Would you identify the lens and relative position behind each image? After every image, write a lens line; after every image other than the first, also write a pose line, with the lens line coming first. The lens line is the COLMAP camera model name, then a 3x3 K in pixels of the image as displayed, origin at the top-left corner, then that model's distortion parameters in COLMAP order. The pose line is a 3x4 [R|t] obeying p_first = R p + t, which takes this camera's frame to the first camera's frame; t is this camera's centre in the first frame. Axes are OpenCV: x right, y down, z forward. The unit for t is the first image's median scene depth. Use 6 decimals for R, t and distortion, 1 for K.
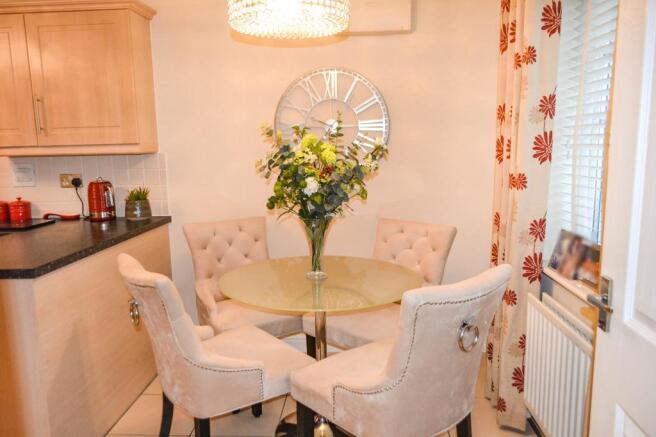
lens RADIAL K [[520.6, 0, 330.1], [0, 520.6, 218.0], [0, 0, 1]] dist [0.016827, -0.003368]
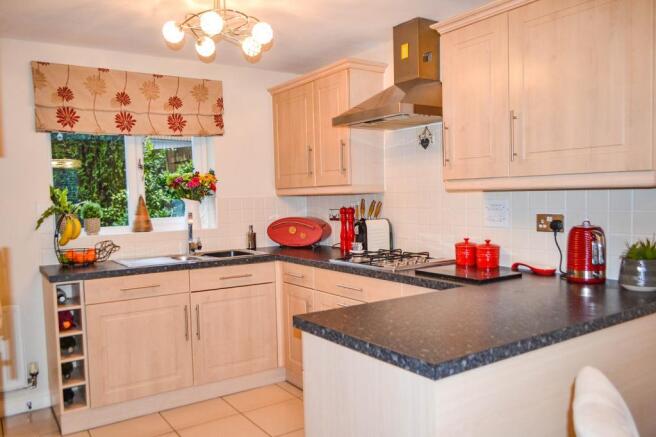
lens RADIAL K [[520.6, 0, 332.1], [0, 520.6, 217.5], [0, 0, 1]] dist [0.016827, -0.003368]
pose [[0.610295, 0.044650, -0.790915, -0.095562], [-0.105173, 0.994139, -0.025032, -0.028394], [0.785162, 0.098460, 0.611414, 0.303418]]
